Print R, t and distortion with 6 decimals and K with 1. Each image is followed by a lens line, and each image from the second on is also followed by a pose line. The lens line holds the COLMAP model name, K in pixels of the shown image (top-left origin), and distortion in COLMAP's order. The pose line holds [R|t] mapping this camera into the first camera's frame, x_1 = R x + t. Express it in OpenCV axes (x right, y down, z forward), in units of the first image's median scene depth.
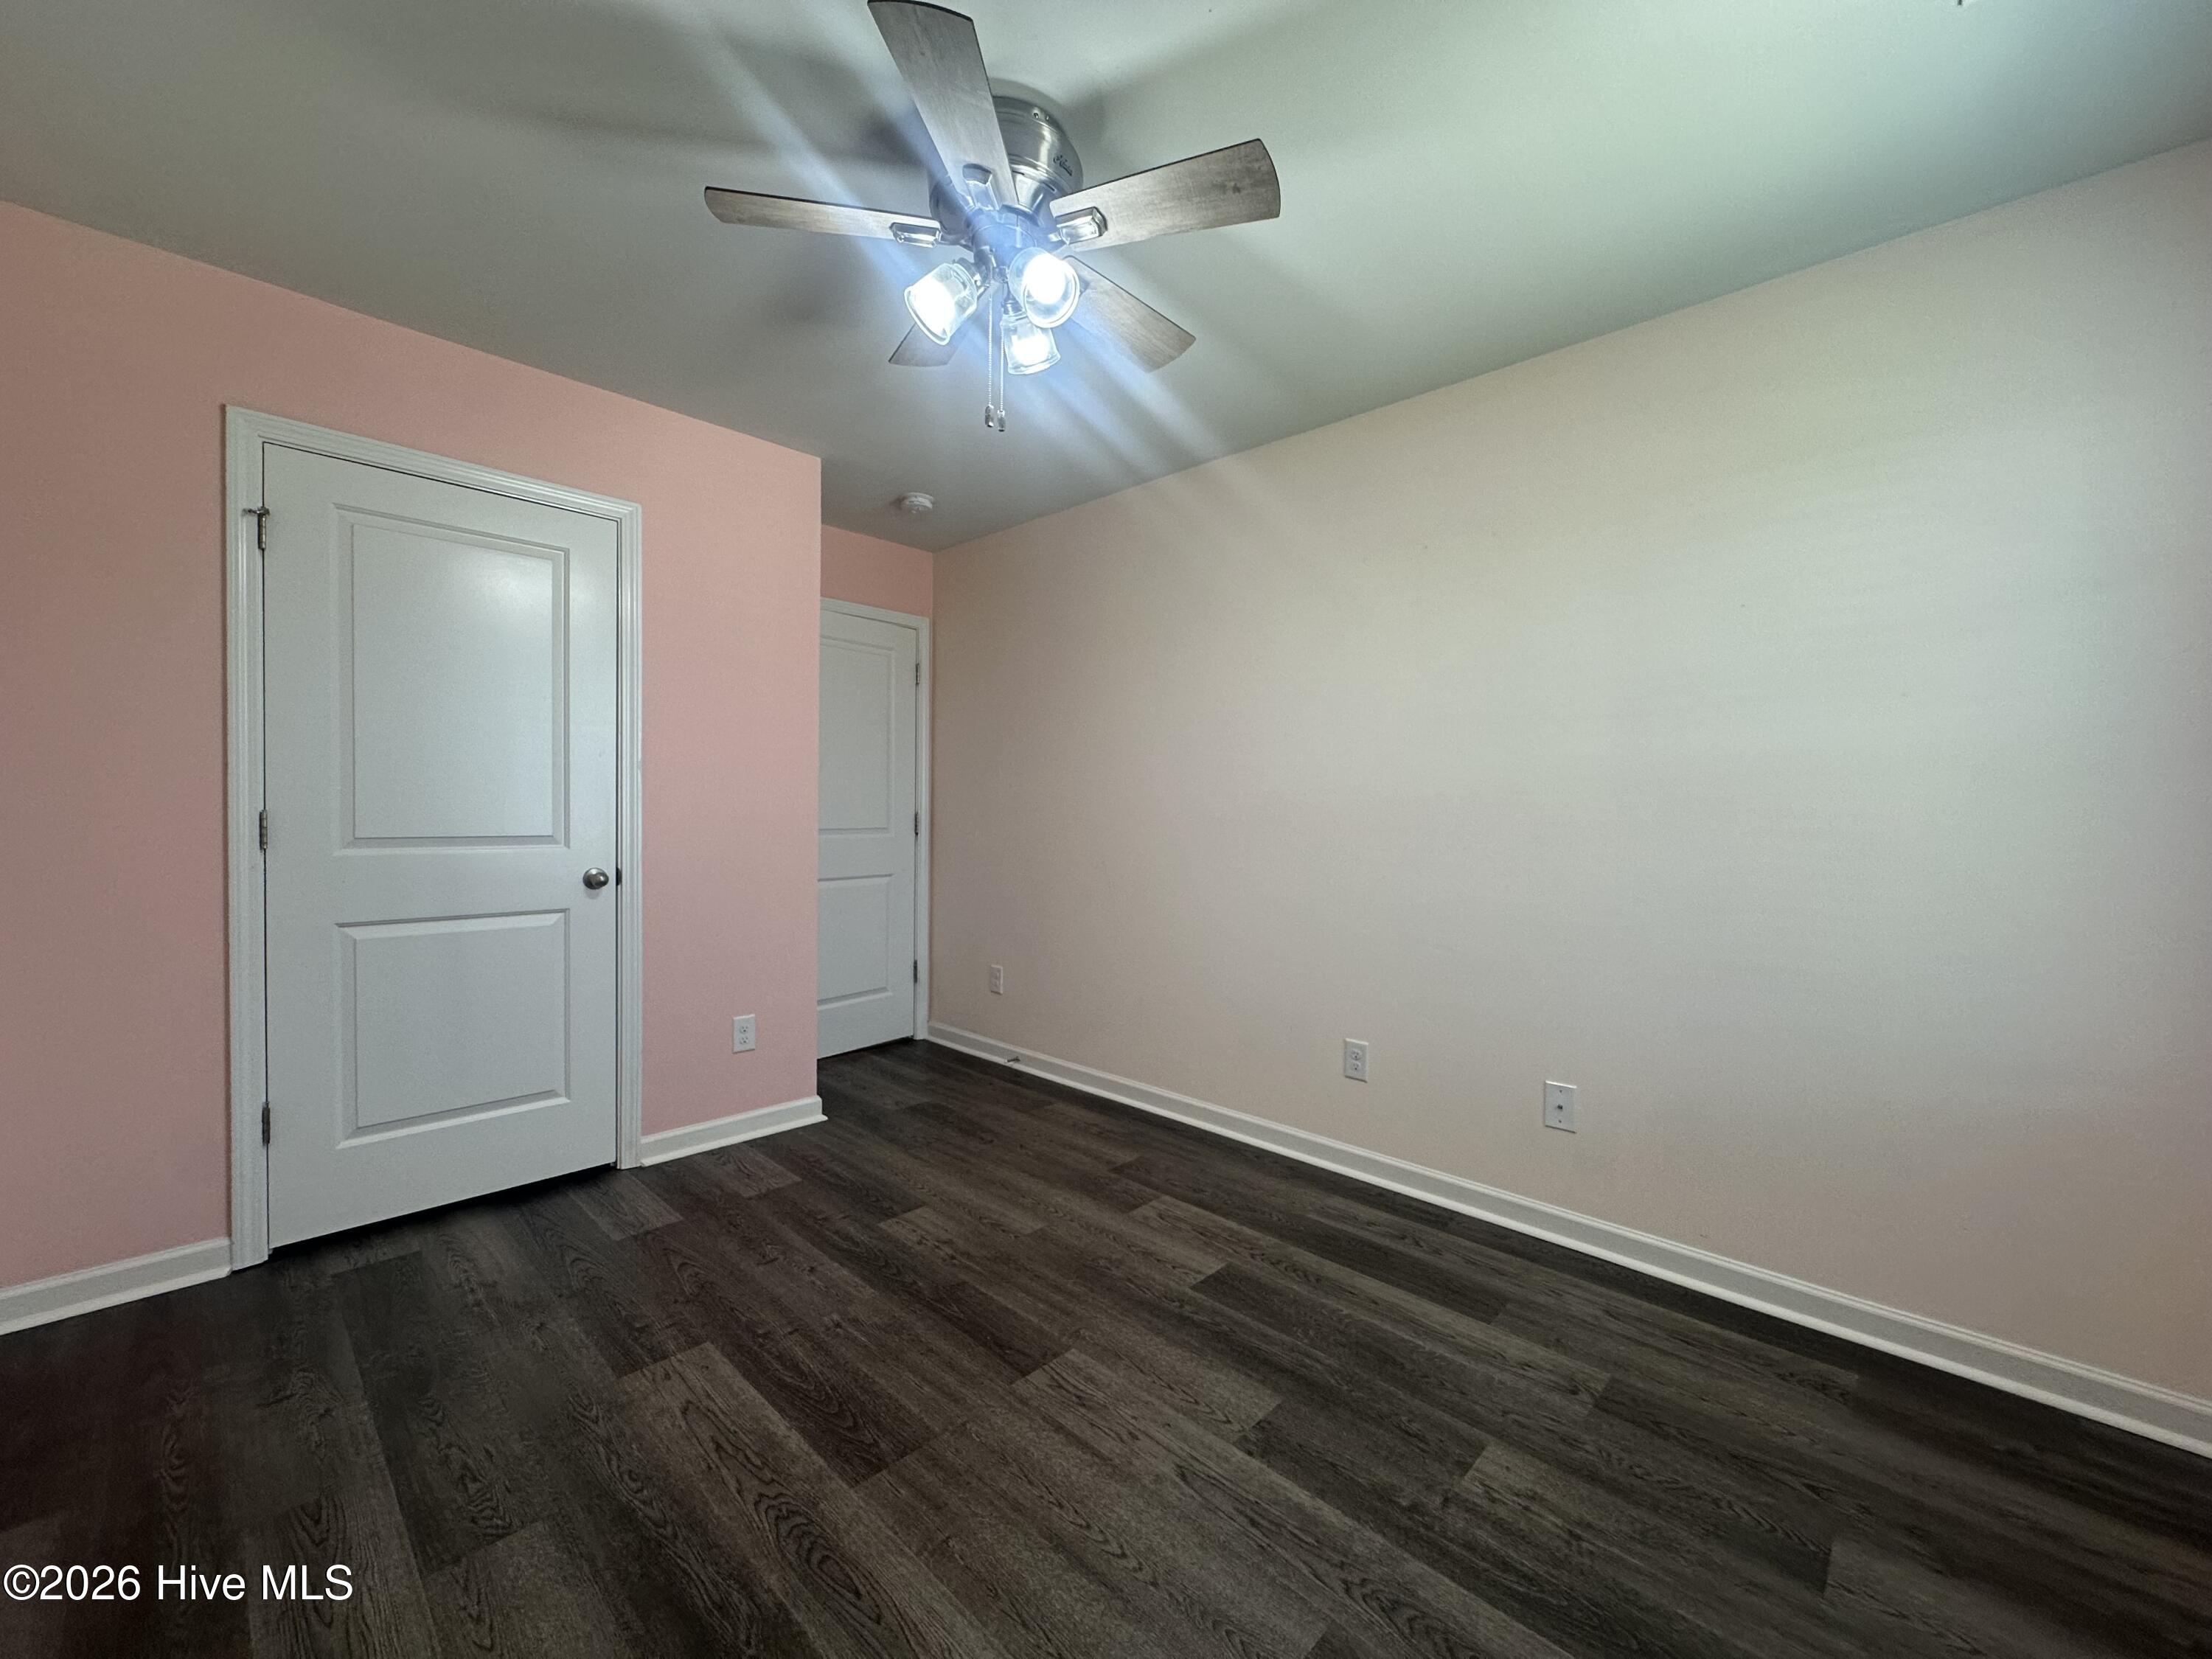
lens RADIAL K [[883.0, 0, 1106.0], [0, 883.0, 829.5], [0, 0, 1]] dist [-0.000109, -0.000099]
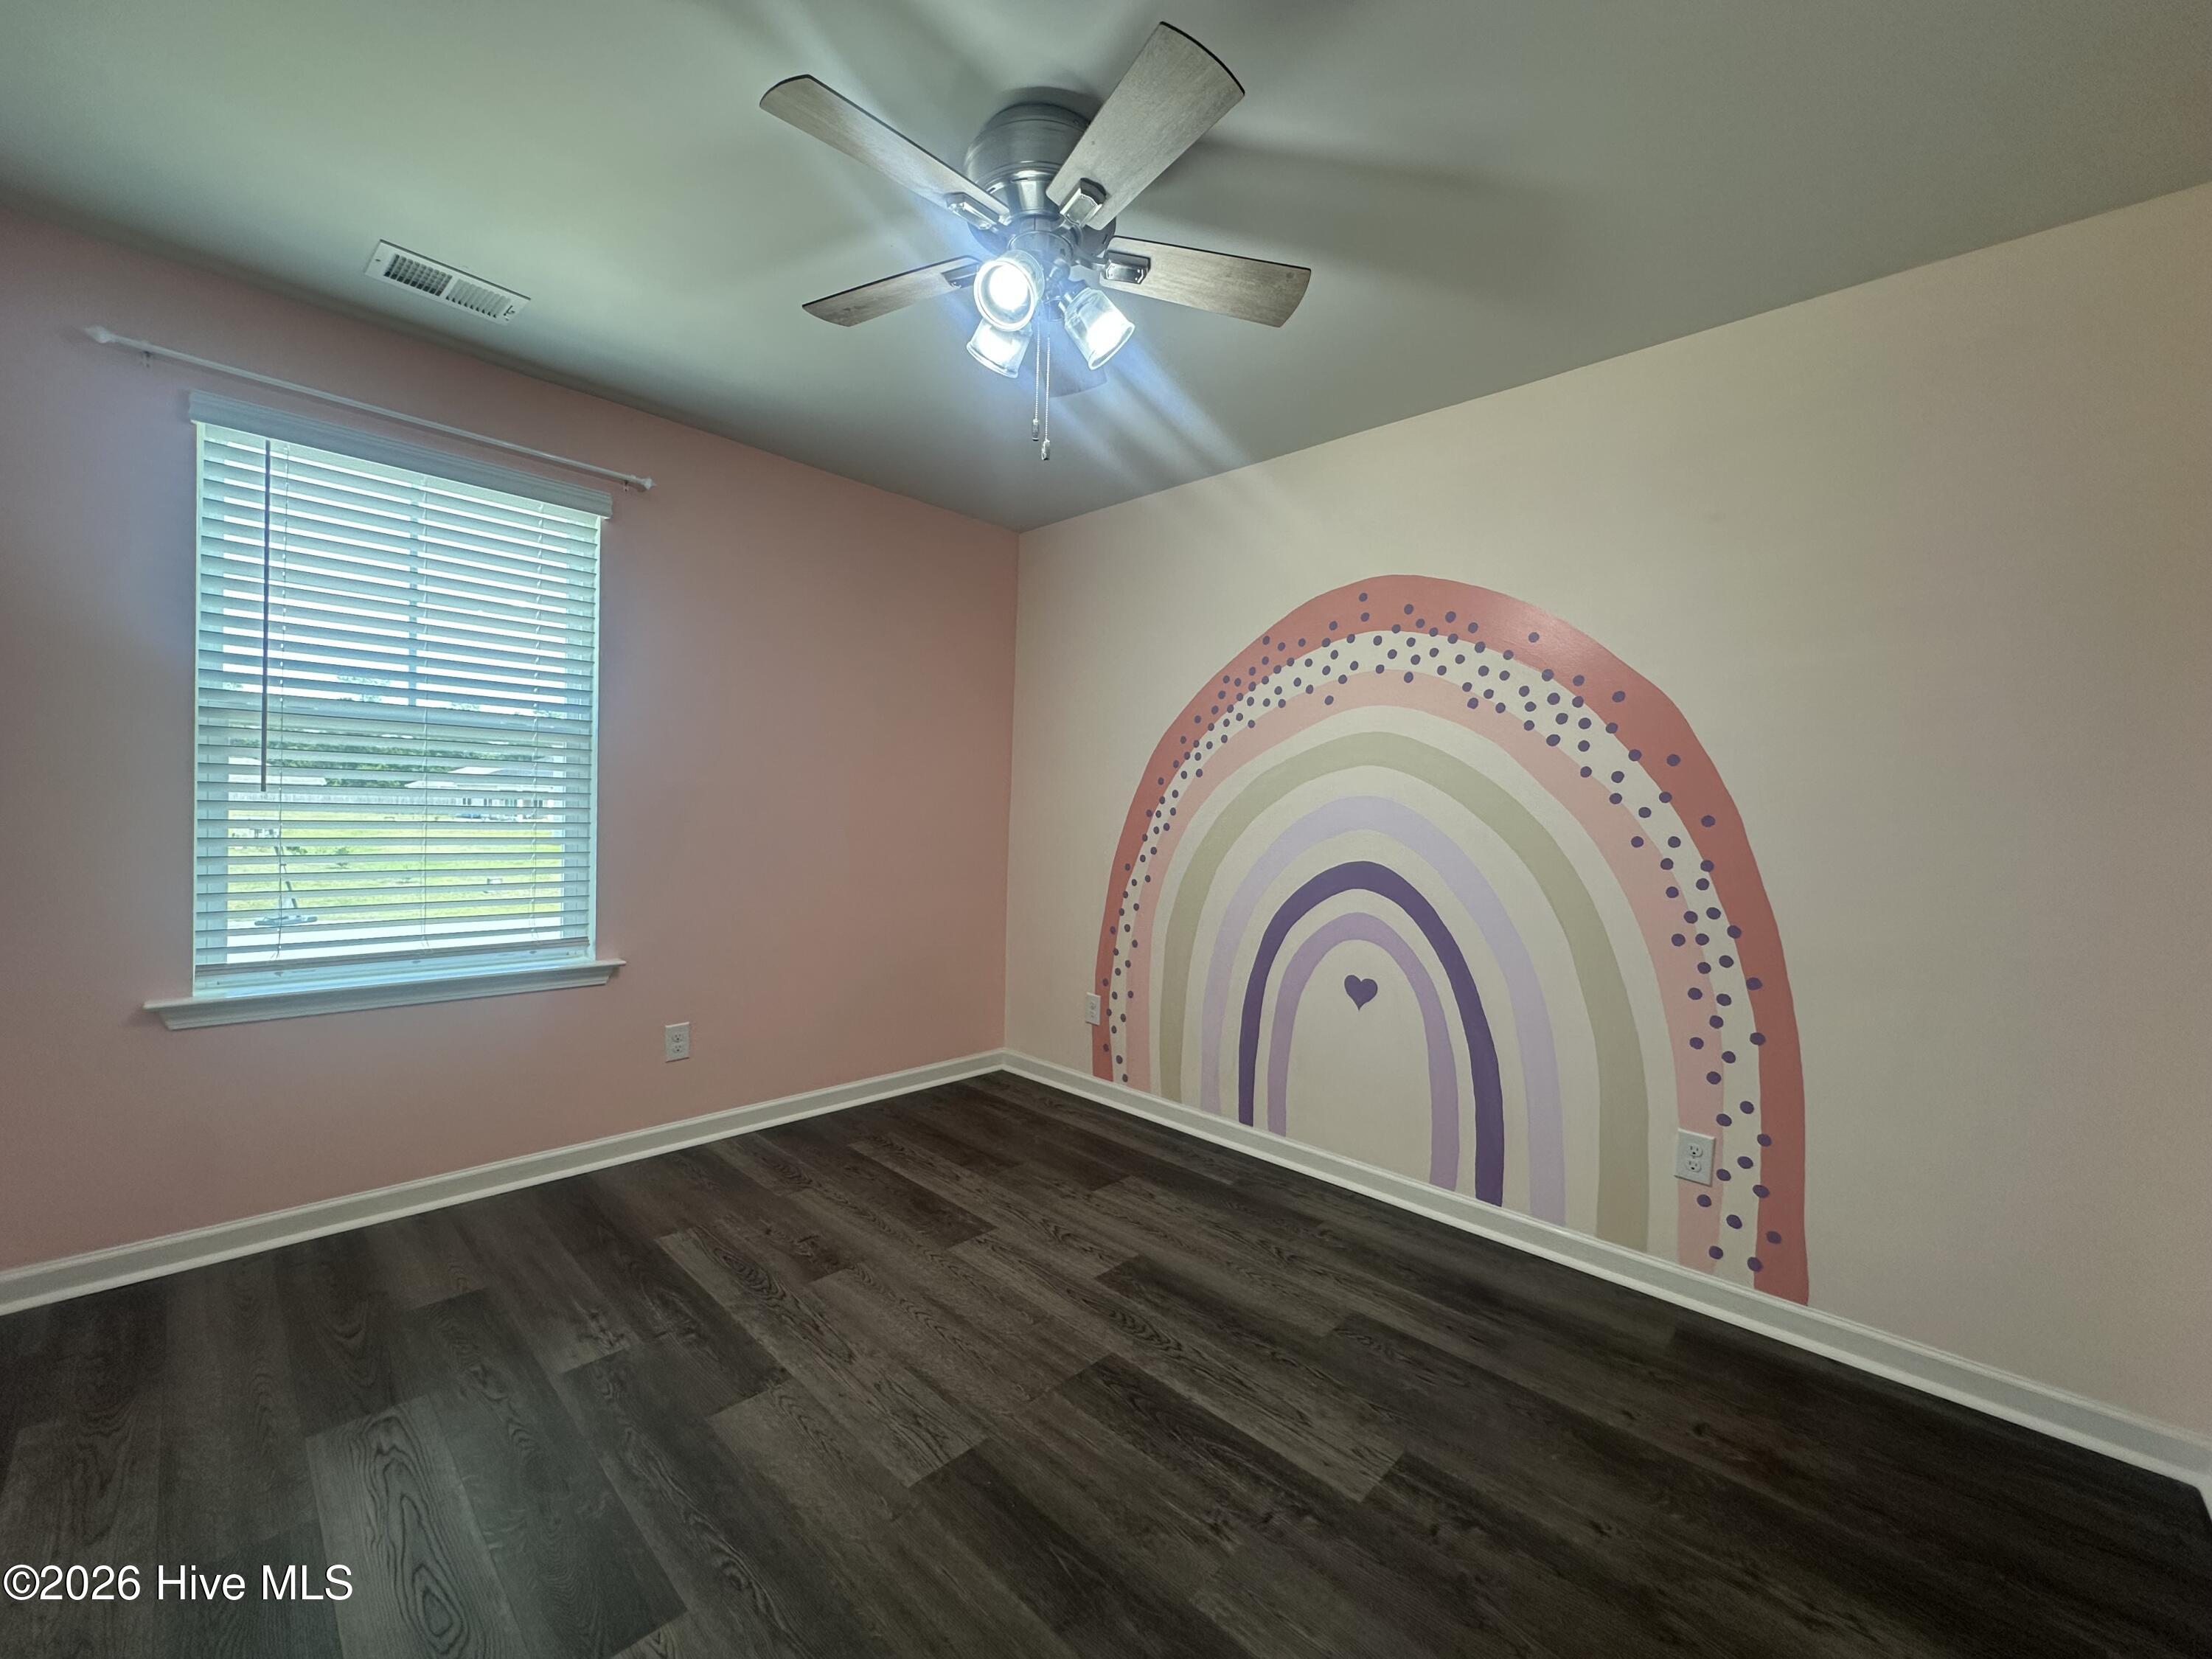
lens RADIAL K [[883.0, 0, 1106.0], [0, 883.0, 829.5], [0, 0, 1]] dist [-0.000109, -0.000099]
pose [[-0.999067, -0.043048, -0.003416, -0.217929], [-0.043163, 0.997869, 0.048929, -0.073725], [0.001303, 0.049031, -0.998796, 2.047375]]
